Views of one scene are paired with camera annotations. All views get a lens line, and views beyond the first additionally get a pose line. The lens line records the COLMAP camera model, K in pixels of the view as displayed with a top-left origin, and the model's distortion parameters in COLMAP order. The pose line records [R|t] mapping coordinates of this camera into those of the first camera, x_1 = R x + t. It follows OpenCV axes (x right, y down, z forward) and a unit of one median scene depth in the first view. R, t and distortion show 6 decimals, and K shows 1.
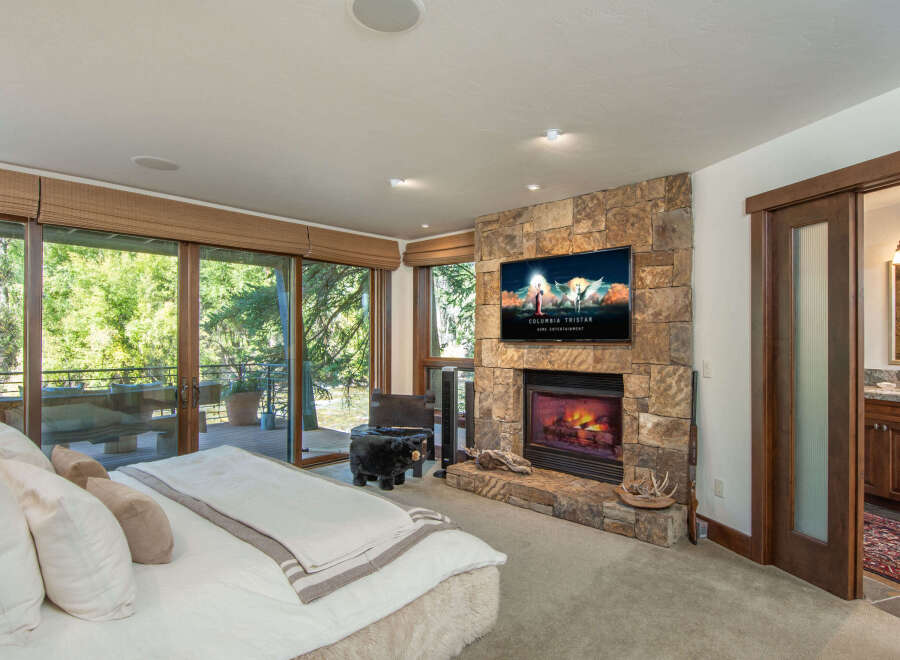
lens RADIAL K [[519.0, 0, 450.0], [0, 519.0, 330.0], [0, 0, 1]] dist [0.000611, 0.000917]
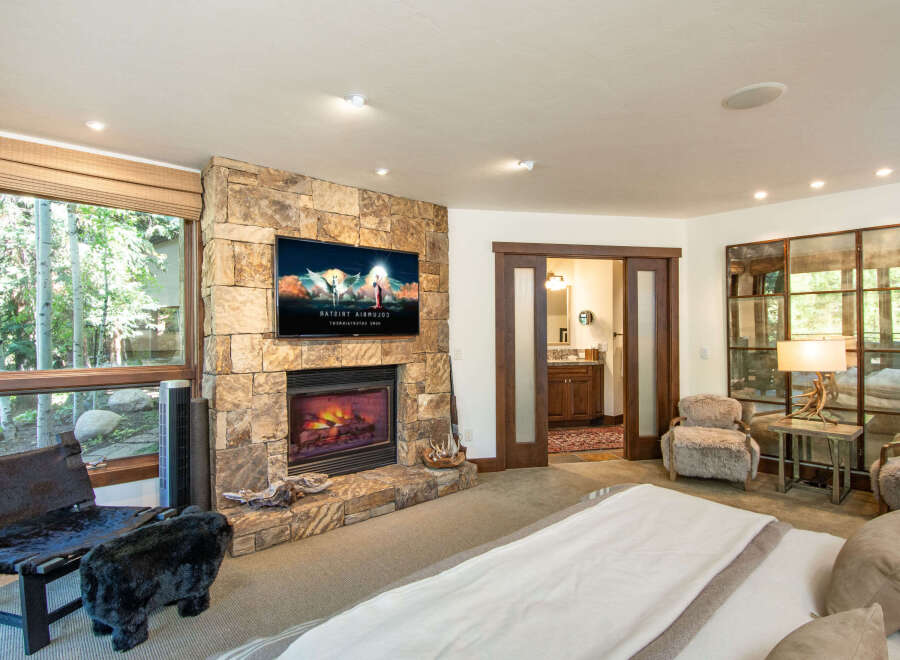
lens RADIAL K [[492.3, 0, 450.0], [0, 492.3, 330.0], [0, 0, 1]] dist [0.015046, -0.000304]
pose [[0.067555, -0.000089, 0.997716, -0.697853], [-0.011462, 0.999934, 0.000865, 0.008444], [-0.997650, -0.011494, 0.067550, 0.786122]]
